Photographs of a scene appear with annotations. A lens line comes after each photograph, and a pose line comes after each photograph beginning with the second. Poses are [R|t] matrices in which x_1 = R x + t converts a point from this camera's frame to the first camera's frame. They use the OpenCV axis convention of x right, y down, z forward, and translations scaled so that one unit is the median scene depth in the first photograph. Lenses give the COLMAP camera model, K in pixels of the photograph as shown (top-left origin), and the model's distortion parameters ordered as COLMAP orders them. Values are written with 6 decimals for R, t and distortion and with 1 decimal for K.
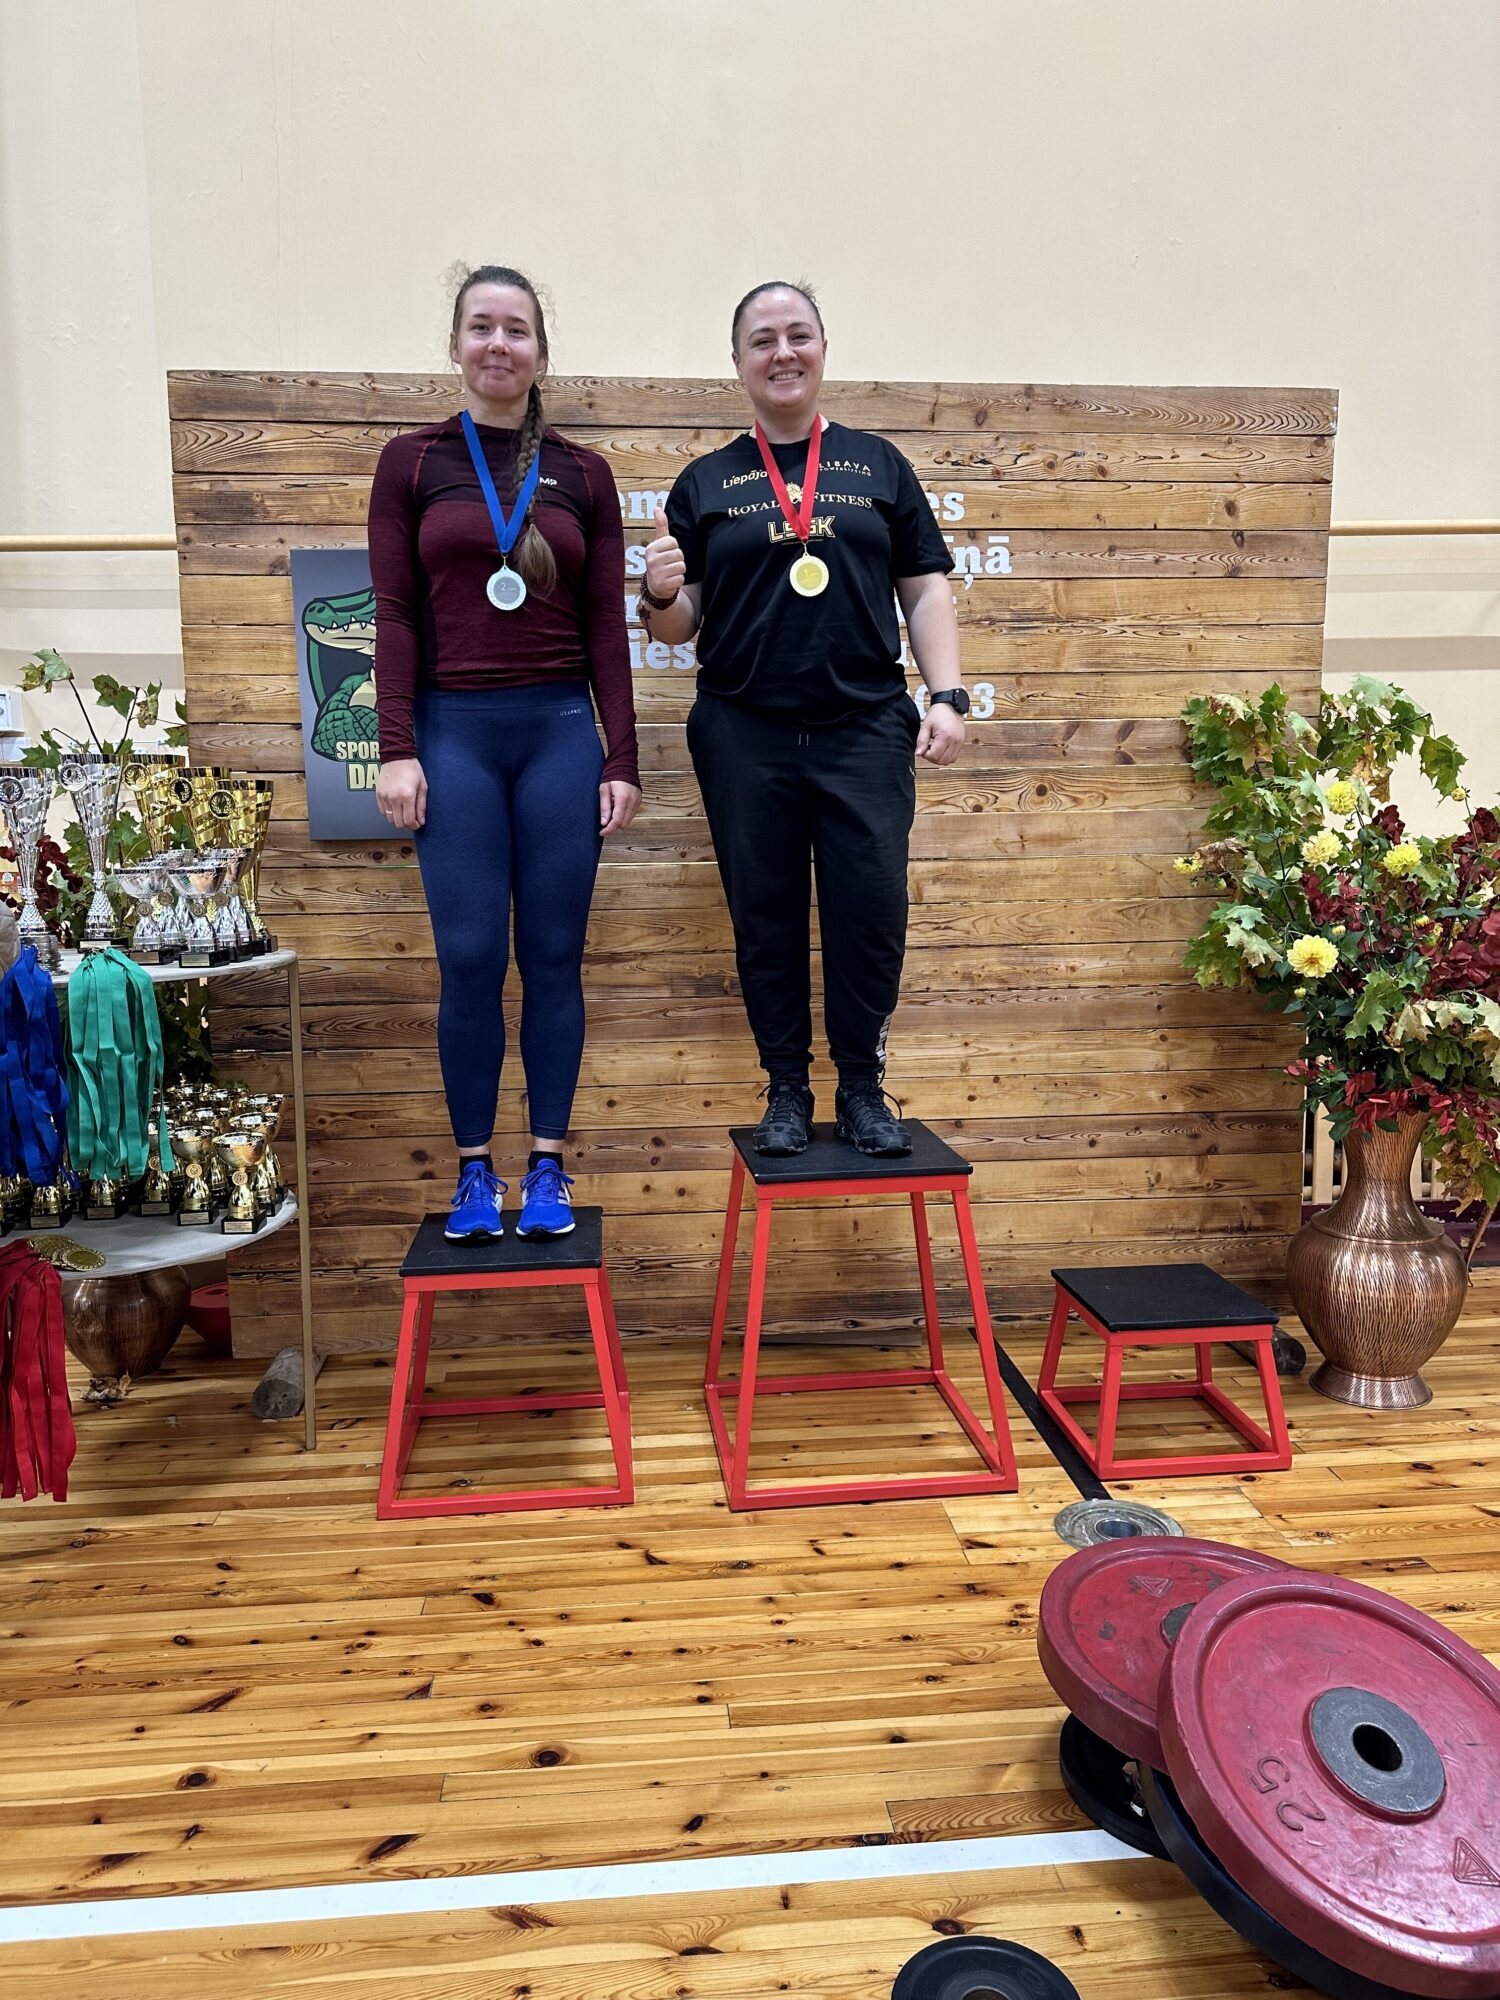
lens RADIAL K [[1377.4, 0, 740.9], [0, 1377.4, 1006.3], [0, 0, 1]] dist [0.079397, -0.076842]
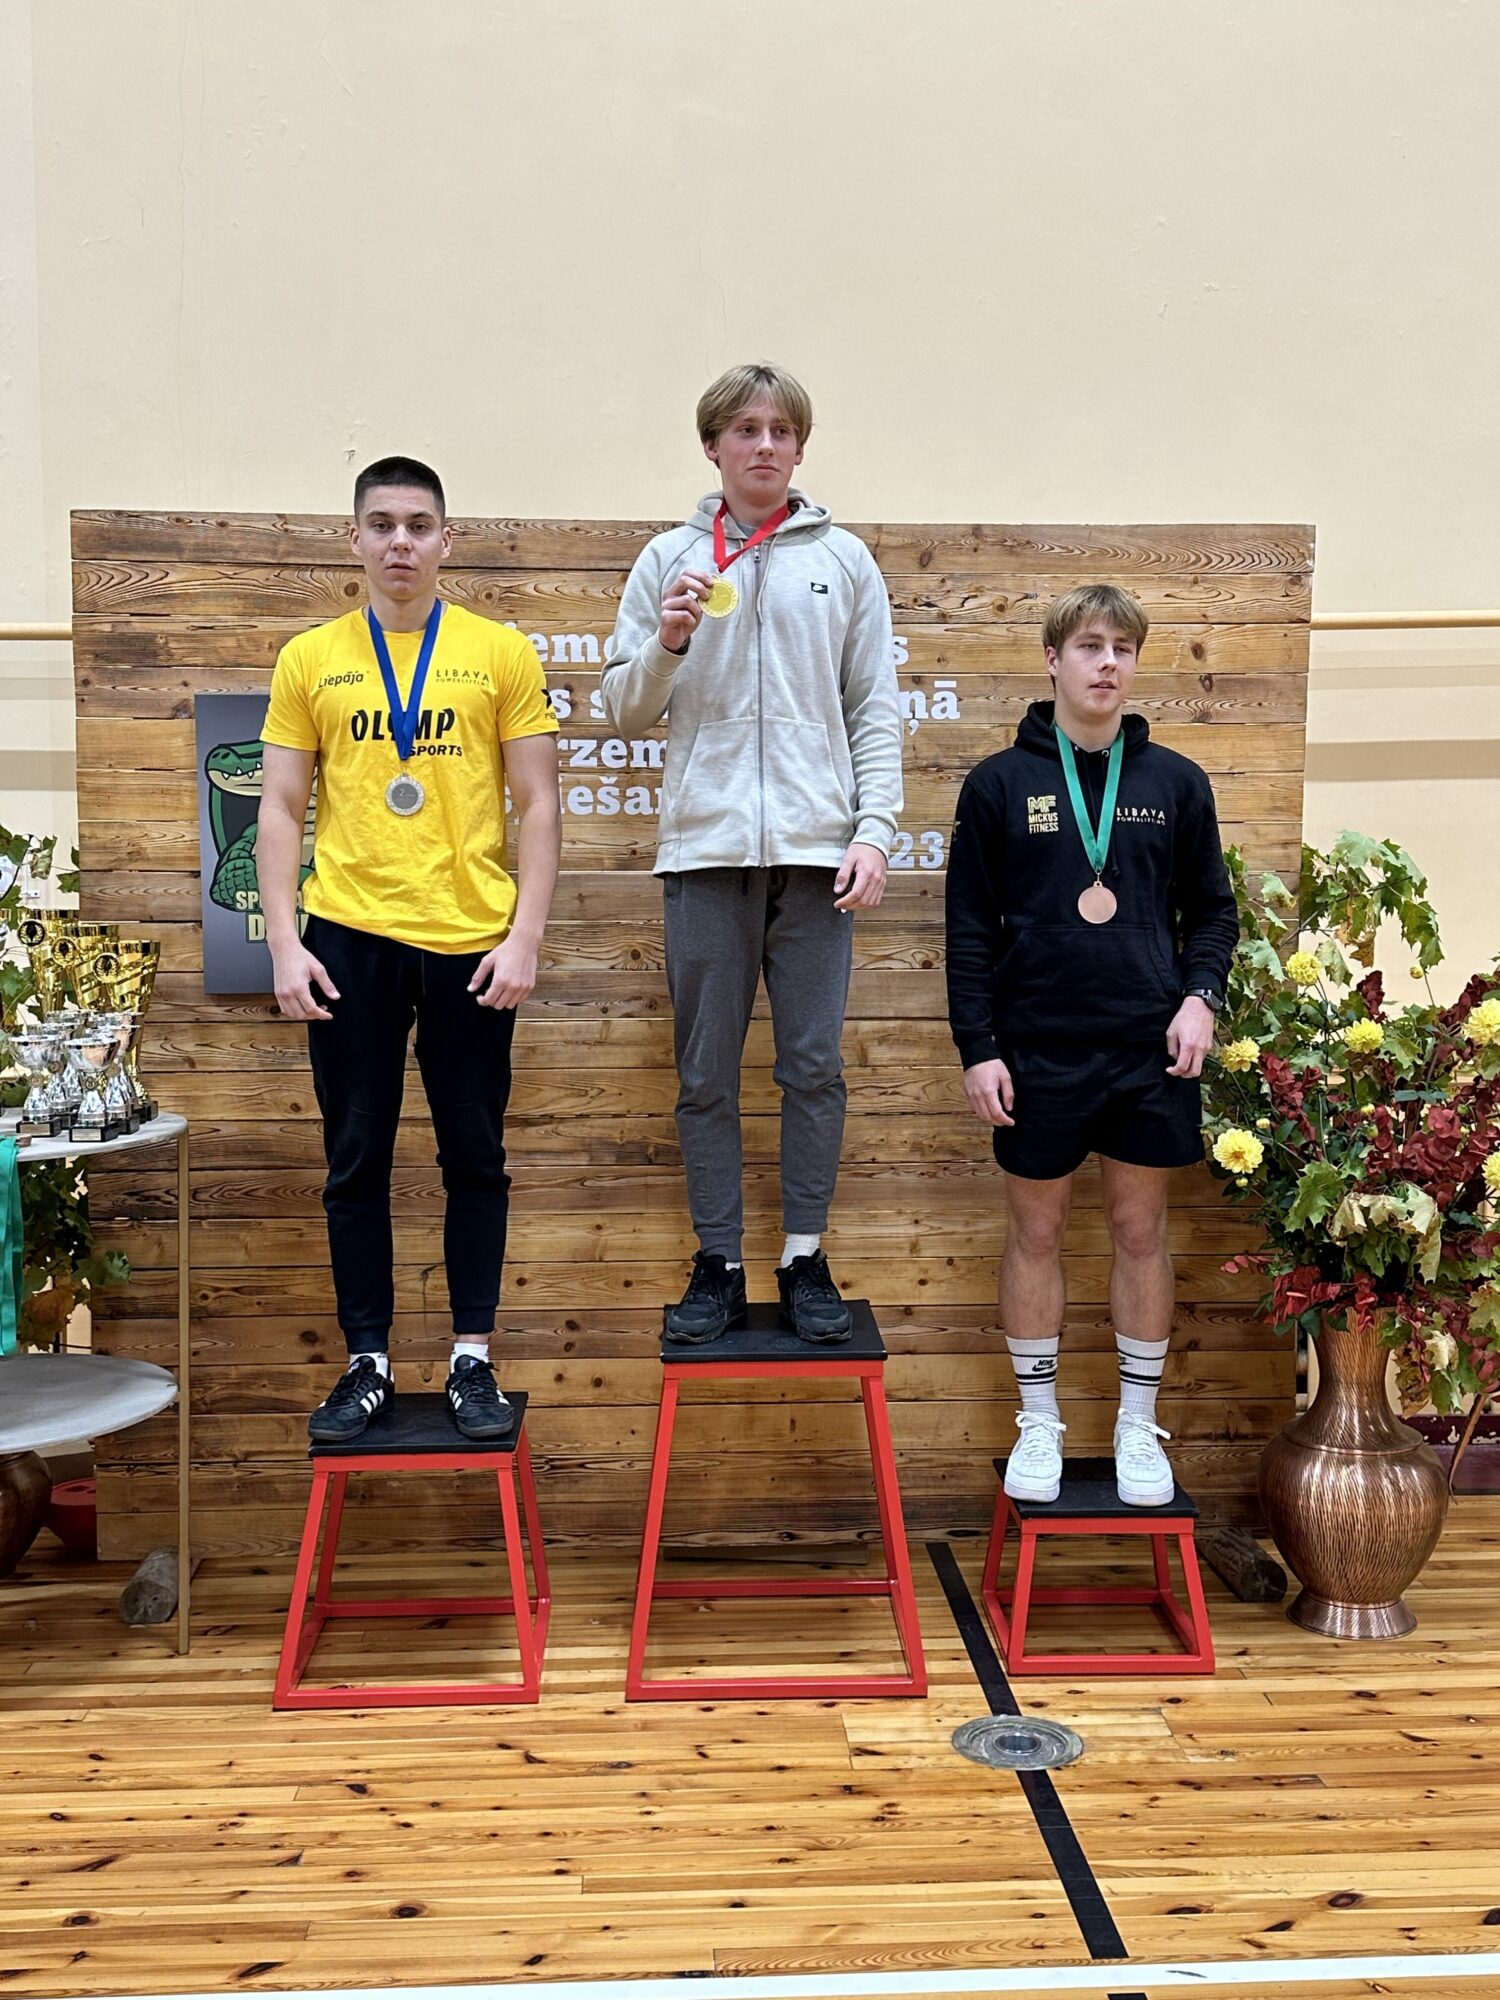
lens RADIAL K [[2130.8, 0, 763.9], [0, 2130.8, 984.5], [0, 0, 1]] dist [0.097646, 0.000000]
pose [[0.999521, 0.014613, -0.027283, 0.105132], [-0.016131, 0.998285, -0.056273, -0.050017], [0.026413, 0.056686, 0.998043, -0.427601]]
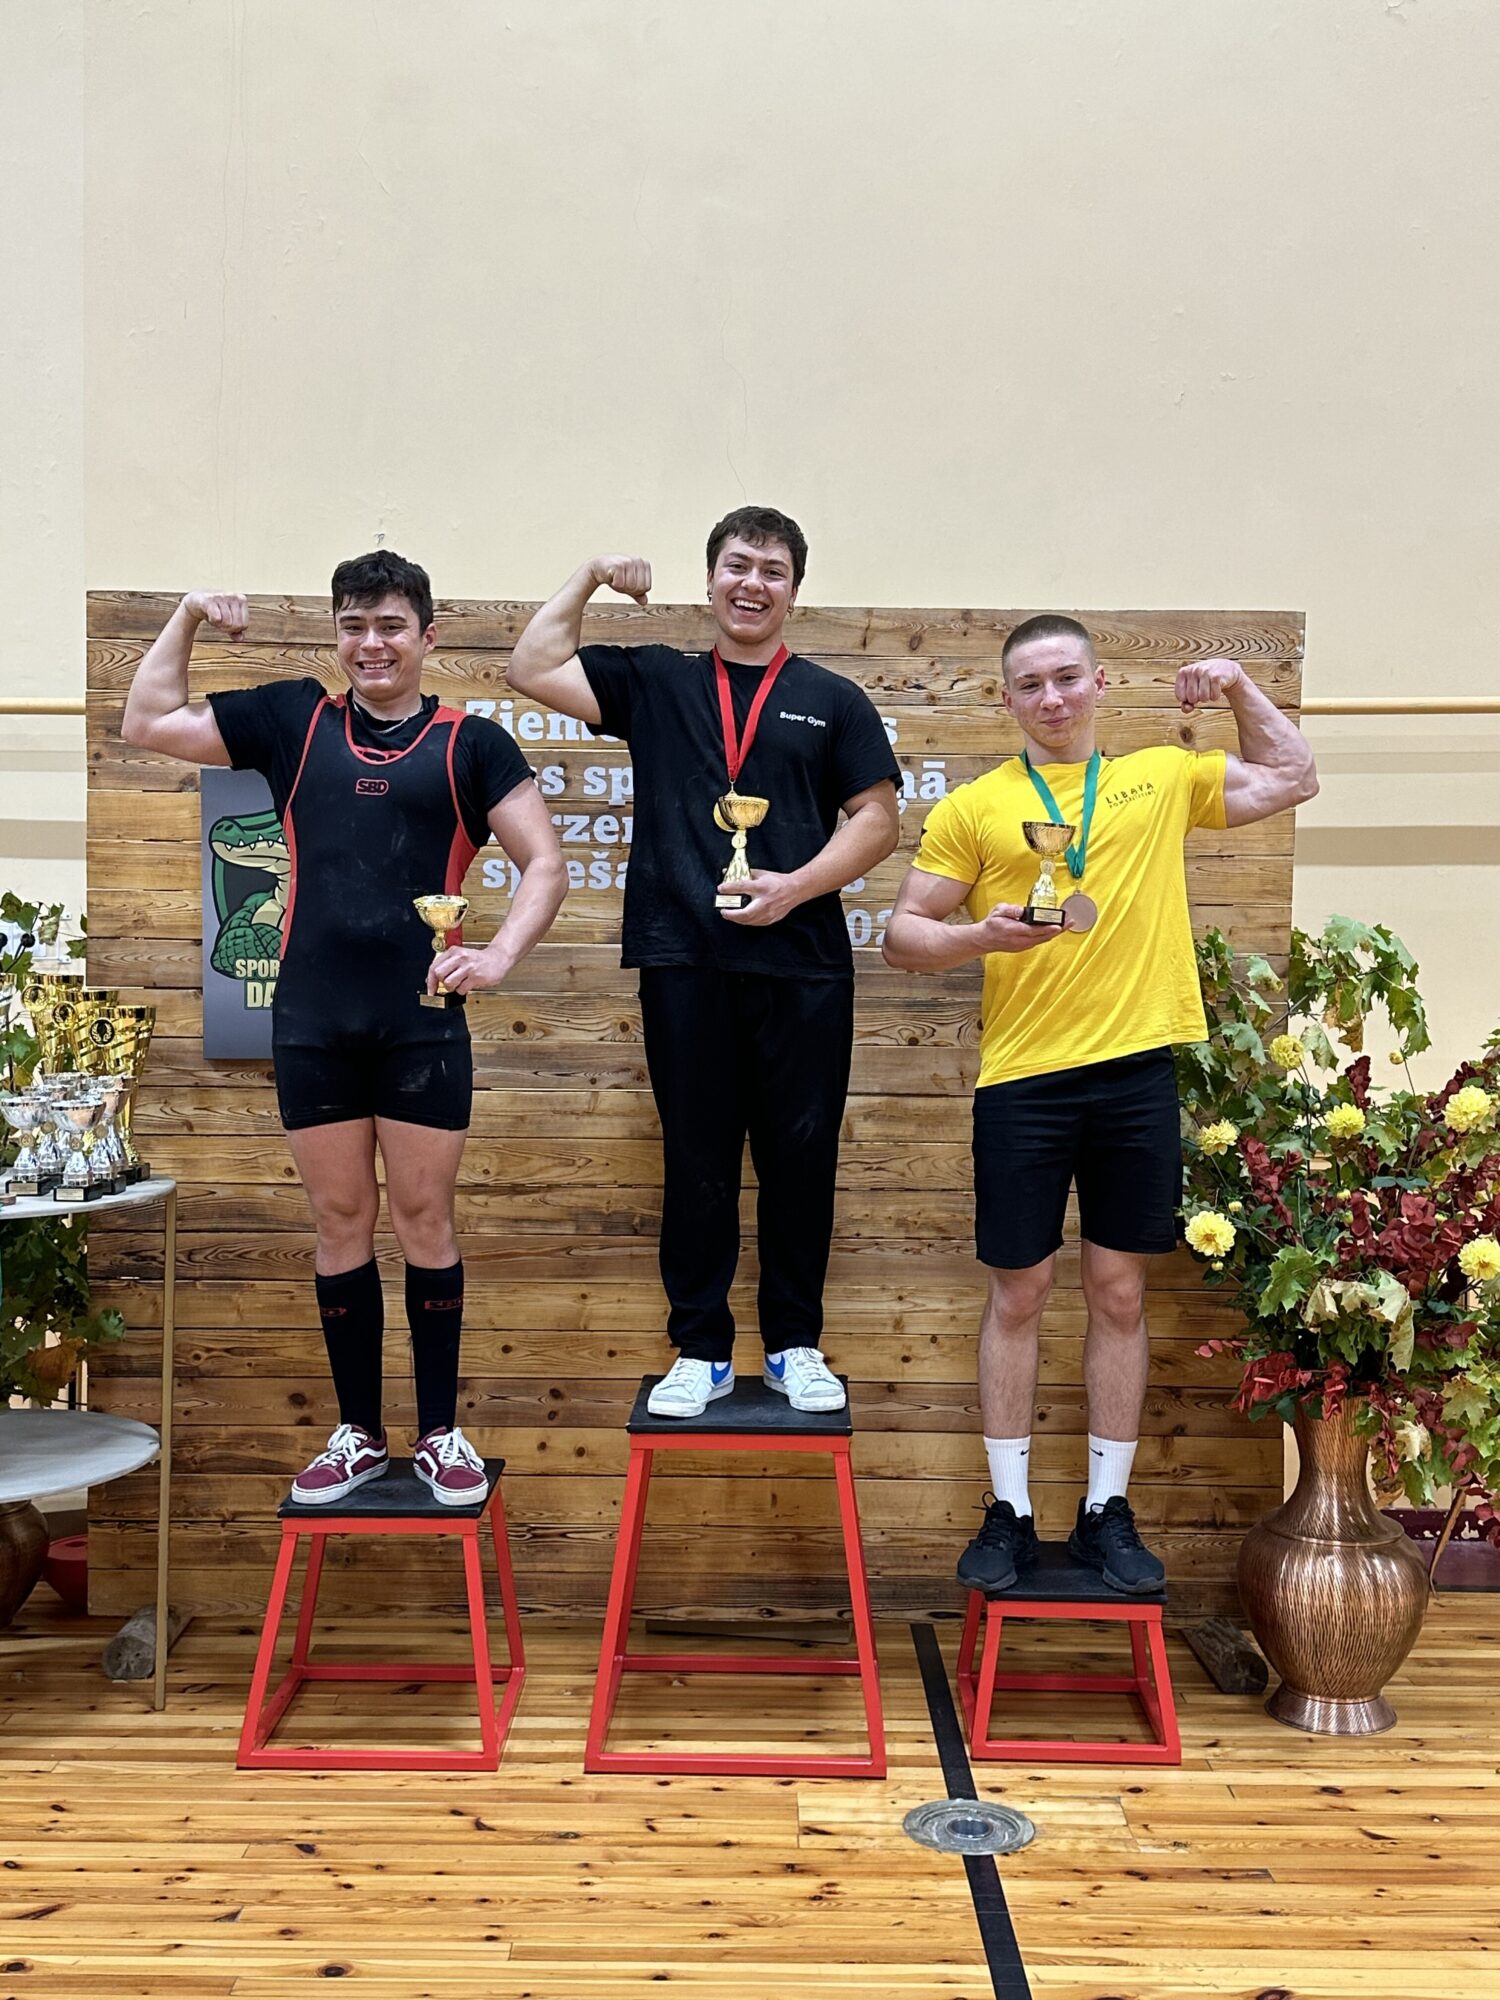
lens RADIAL K [[2130.8, 0, 753.7], [0, 2130.8, 990.2], [0, 0, 1]] dist [0.097646, 0.000000]
pose [[0.996250, 0.028922, -0.081543, 0.186064], [-0.036175, 0.995382, -0.088919, -0.048310], [0.078594, 0.091536, 0.992695, -0.439639]]
